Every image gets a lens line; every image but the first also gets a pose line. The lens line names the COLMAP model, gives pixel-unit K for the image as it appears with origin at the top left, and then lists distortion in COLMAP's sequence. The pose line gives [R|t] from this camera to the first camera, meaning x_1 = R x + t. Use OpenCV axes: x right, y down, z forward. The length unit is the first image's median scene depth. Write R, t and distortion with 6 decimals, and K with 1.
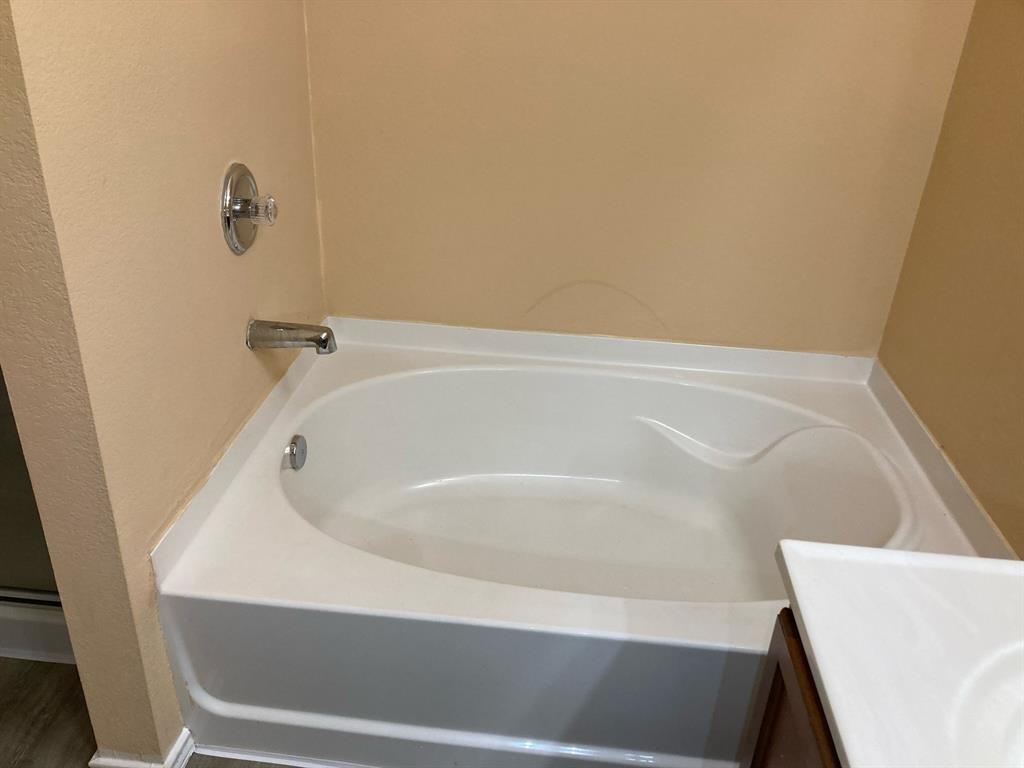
lens RADIAL K [[839.9, 0, 510.1], [0, 839.9, 401.5], [0, 0, 1]] dist [0.000297, -0.004362]
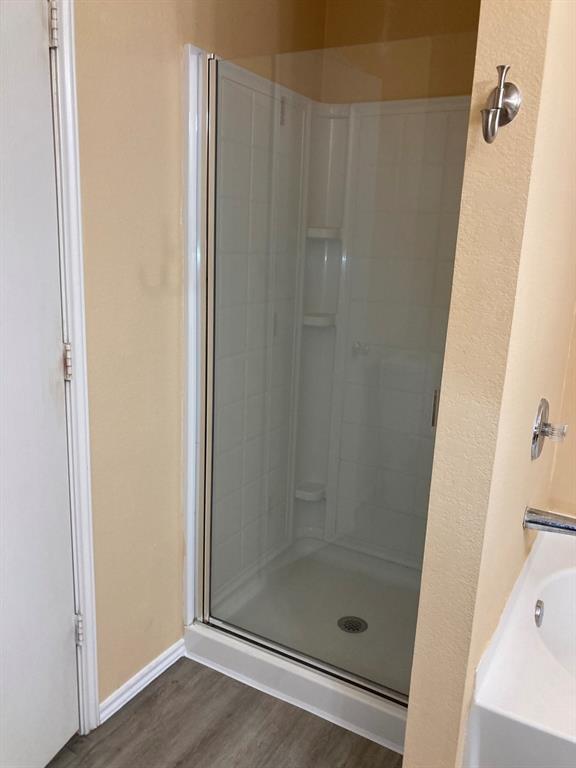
lens RADIAL K [[629.9, 0, 288.0], [0, 629.9, 384.0], [0, 0, 1]] dist [0.000297, -0.004362]
pose [[0.907609, 0.092864, -0.409418, -0.278795], [-0.201989, 0.951525, -0.231950, 0.032528], [0.368031, 0.293217, 0.882370, -0.121535]]
